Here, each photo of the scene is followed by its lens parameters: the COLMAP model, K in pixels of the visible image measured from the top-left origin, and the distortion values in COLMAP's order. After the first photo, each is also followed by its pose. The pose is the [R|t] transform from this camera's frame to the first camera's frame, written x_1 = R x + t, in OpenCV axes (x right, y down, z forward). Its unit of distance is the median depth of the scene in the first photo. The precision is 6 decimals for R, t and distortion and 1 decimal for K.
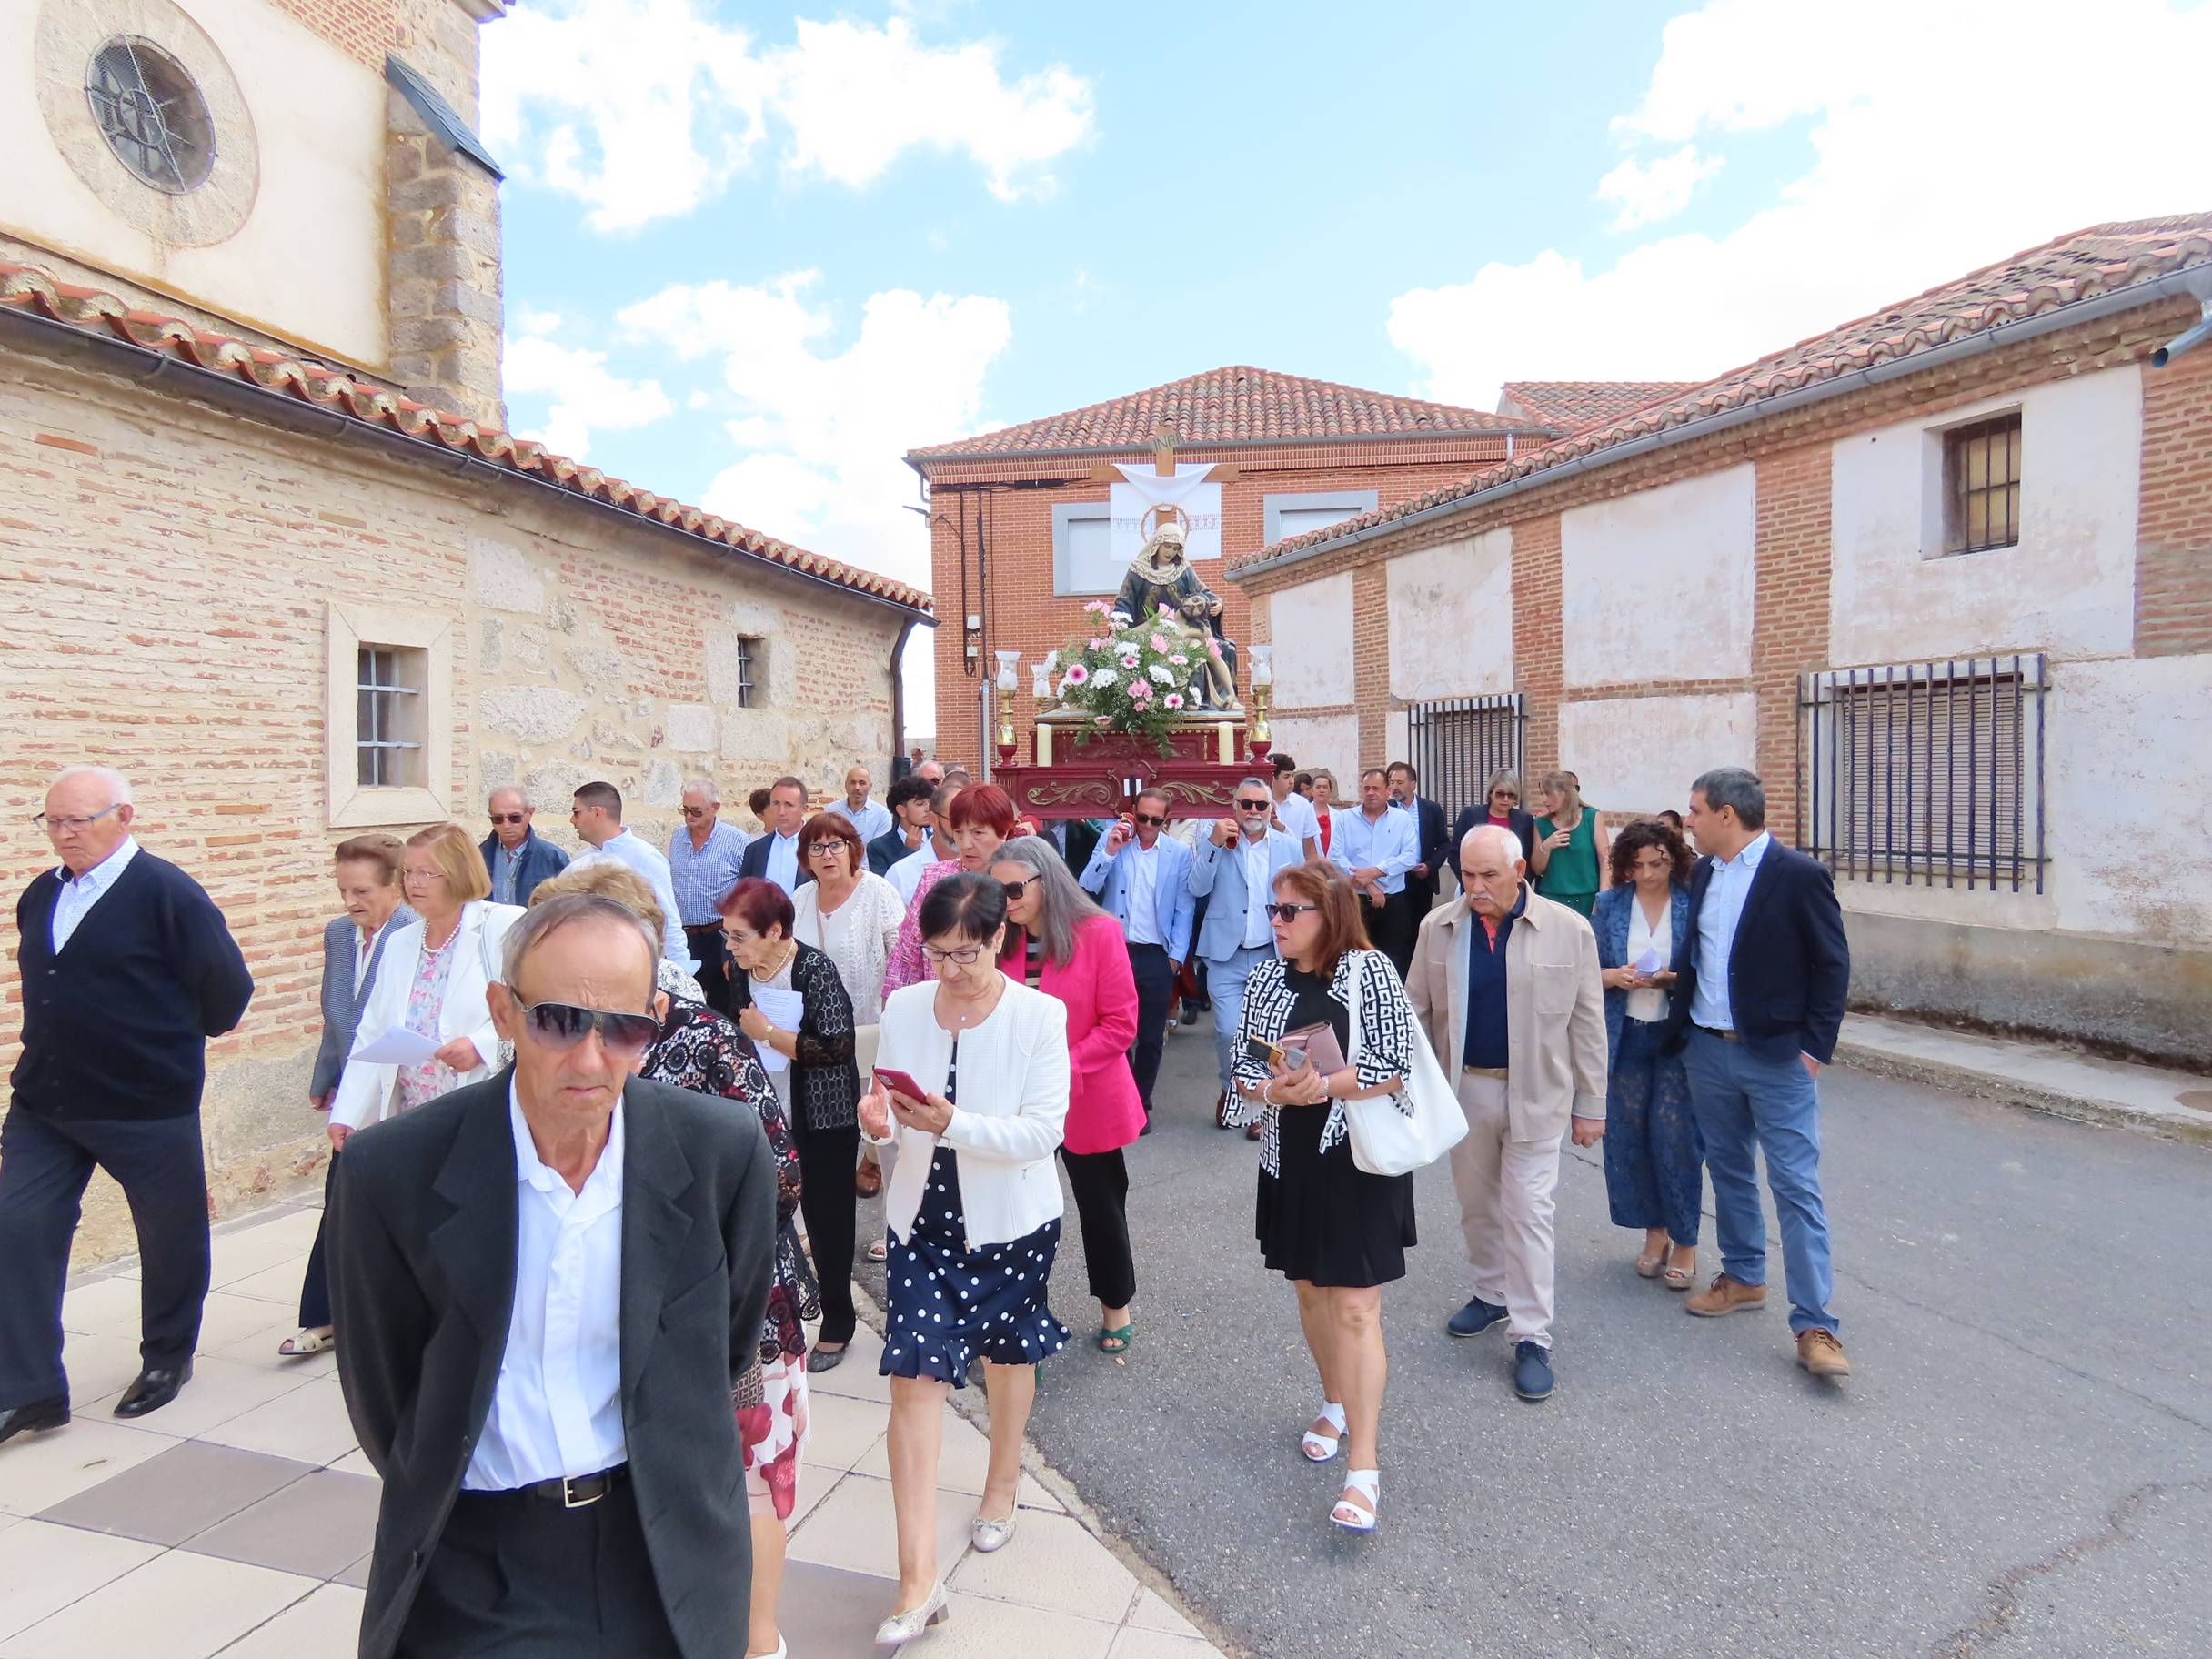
lens RADIAL K [[1472.3, 0, 1106.0], [0, 1472.3, 829.5], [0, 0, 1]] dist [0.000834, 0.052702]
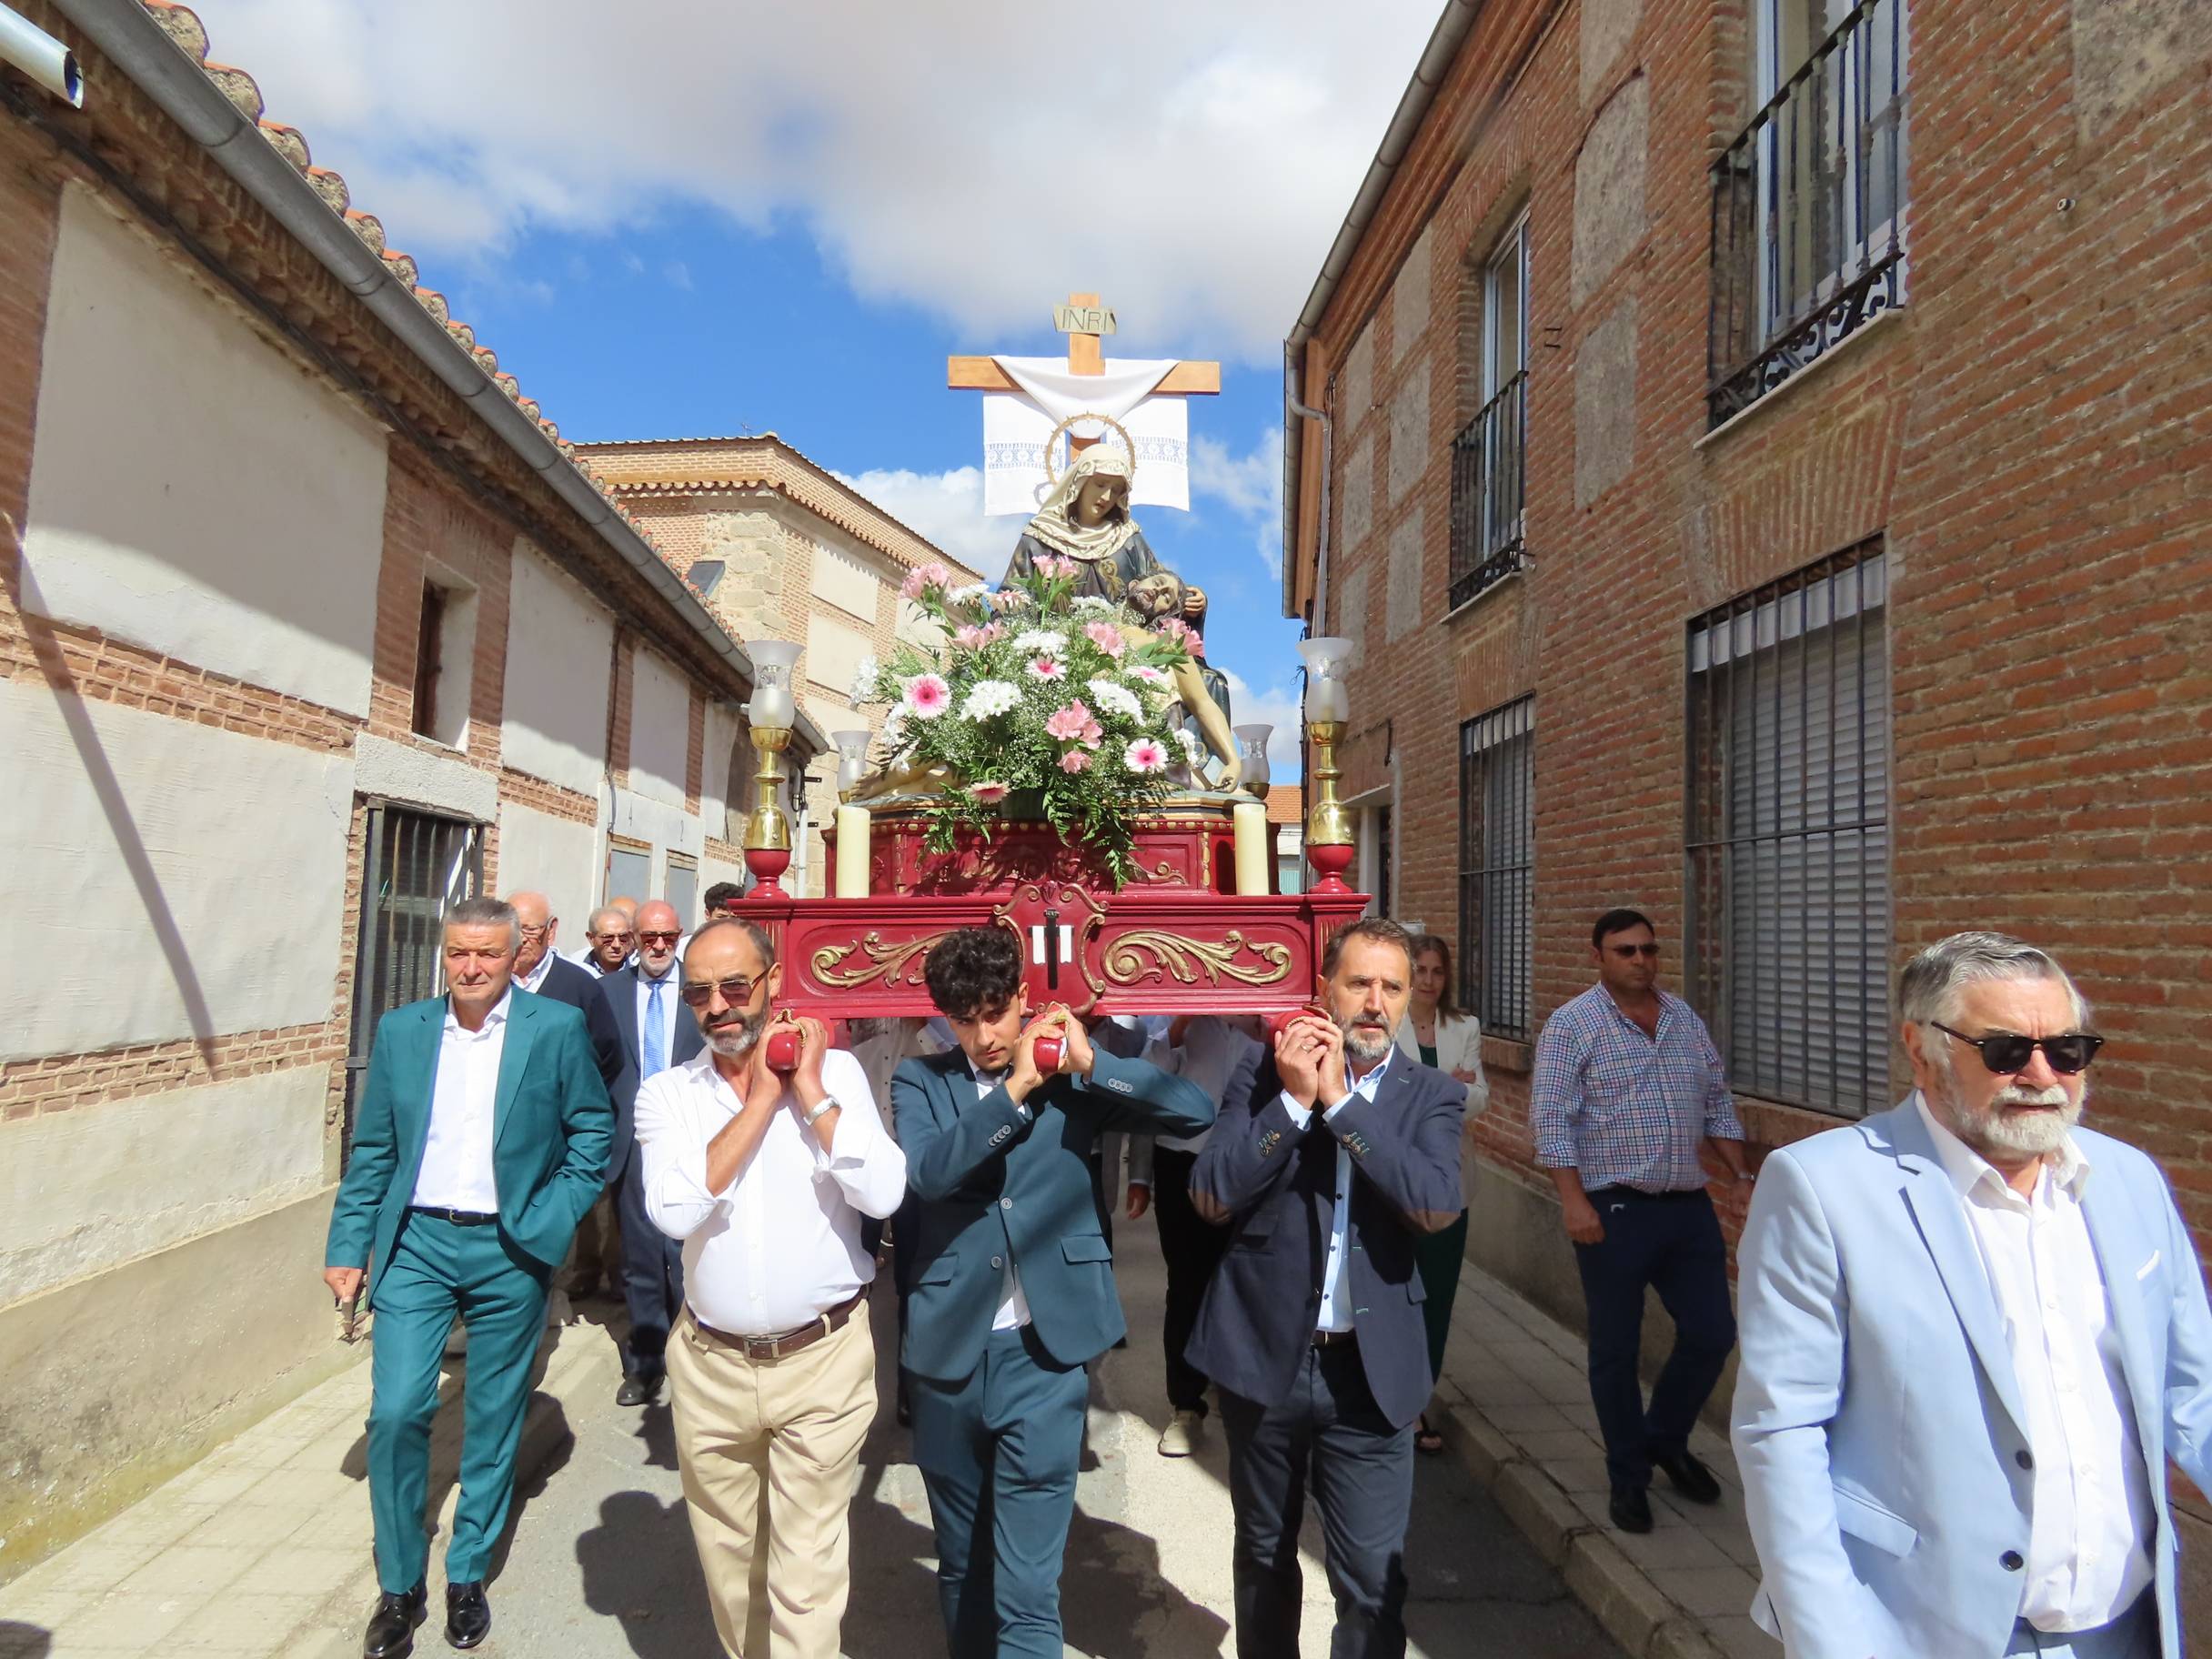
lens RADIAL K [[1472.3, 0, 1106.0], [0, 1472.3, 829.5], [0, 0, 1]] dist [0.000834, 0.052702]
pose [[0.993006, 0.012848, 0.117359, -0.017918], [-0.000136, 0.994185, -0.107689, -0.014808], [-0.118061, 0.106920, 0.987233, 0.539305]]
